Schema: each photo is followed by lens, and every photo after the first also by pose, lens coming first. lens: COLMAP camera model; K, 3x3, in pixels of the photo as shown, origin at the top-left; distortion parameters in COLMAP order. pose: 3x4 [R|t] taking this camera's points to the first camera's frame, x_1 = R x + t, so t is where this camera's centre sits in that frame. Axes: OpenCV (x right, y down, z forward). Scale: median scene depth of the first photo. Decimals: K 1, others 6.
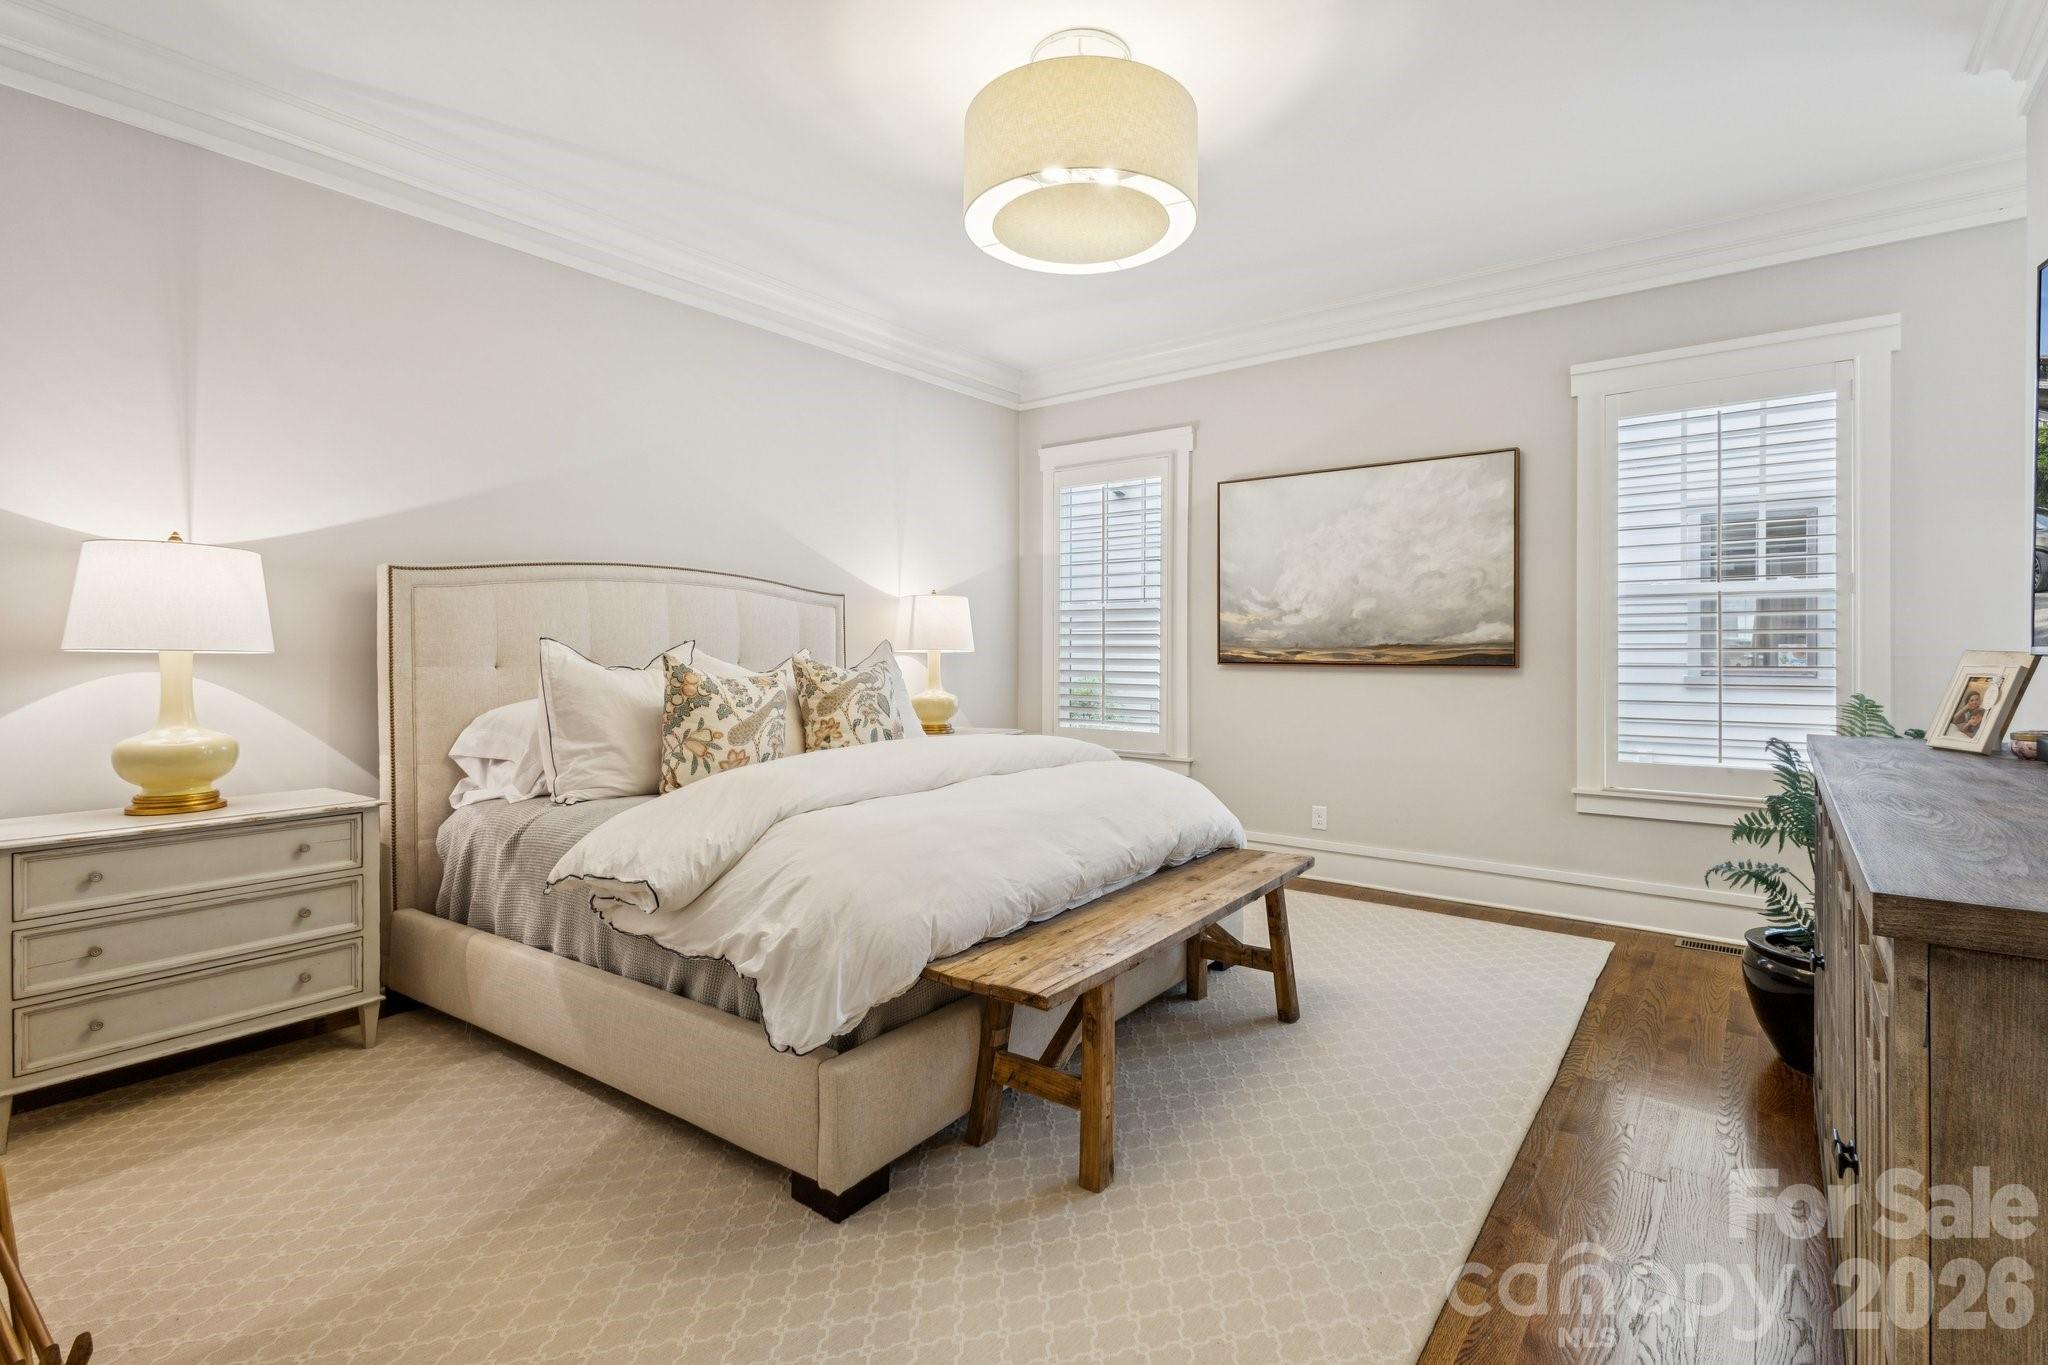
lens RADIAL K [[939.6, 0, 1042.9], [0, 939.6, 648.1], [0, 0, 1]] dist [-0.000970, 0.000032]
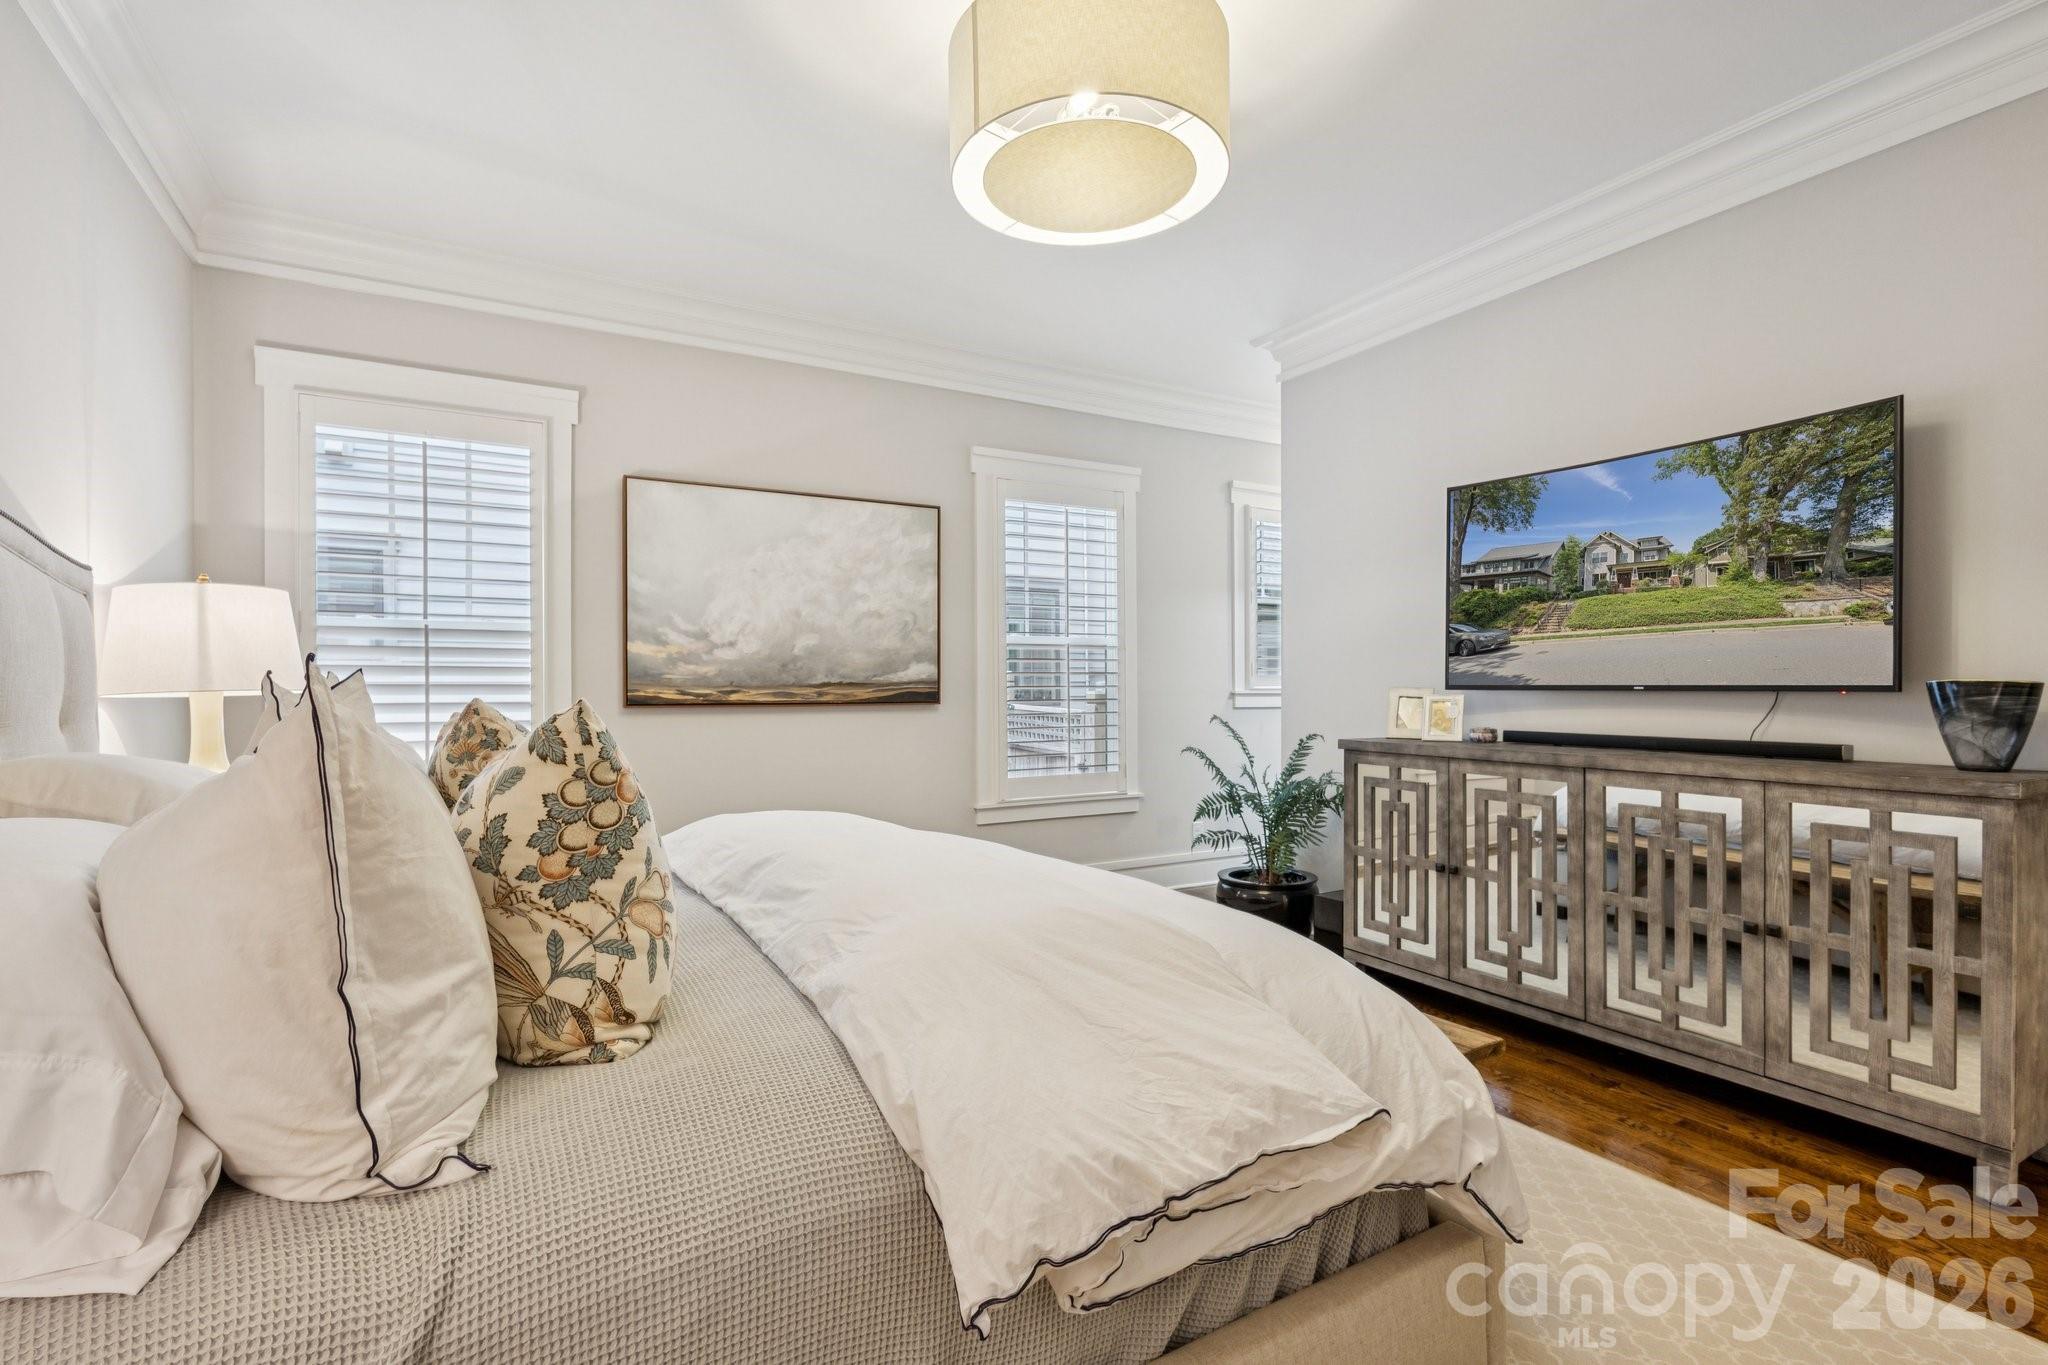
lens RADIAL K [[939.6, 0, 1019.8], [0, 939.6, 689.2], [0, 0, 1]] dist [-0.000970, 0.000032]
pose [[0.408078, -0.004567, 0.912935, -0.445001], [0.001968, 0.999990, 0.004123, -0.000683], [-0.912945, 0.000114, 0.408083, 0.426553]]
